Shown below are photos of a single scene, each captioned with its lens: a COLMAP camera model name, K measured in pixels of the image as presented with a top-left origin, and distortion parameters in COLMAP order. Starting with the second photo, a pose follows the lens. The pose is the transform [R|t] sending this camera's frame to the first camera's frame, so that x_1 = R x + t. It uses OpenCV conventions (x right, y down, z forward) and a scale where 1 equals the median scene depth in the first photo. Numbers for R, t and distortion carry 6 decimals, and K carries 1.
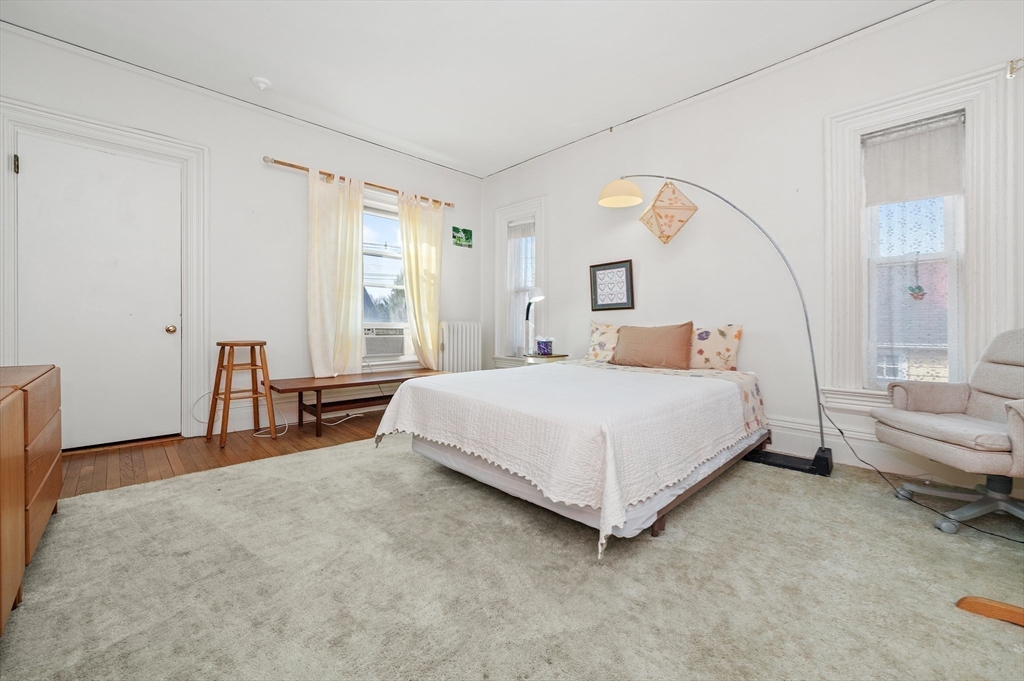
lens RADIAL K [[412.1, 0, 510.0], [0, 412.1, 332.1], [0, 0, 1]] dist [-0.008363, -0.000367]
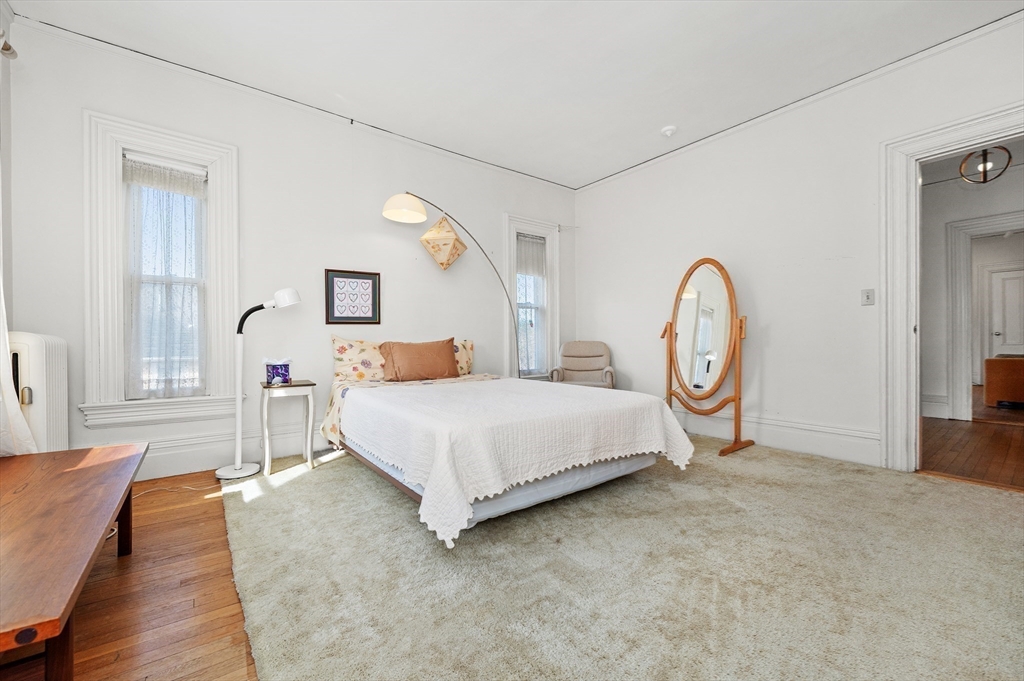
lens RADIAL K [[412.1, 0, 505.9], [0, 412.1, 340.9], [0, 0, 1]] dist [-0.008363, -0.000367]
pose [[0.109593, -0.009705, 0.993929, -0.623273], [0.014288, 0.999864, 0.008188, -0.019860], [-0.993874, 0.013304, 0.109717, 0.585649]]
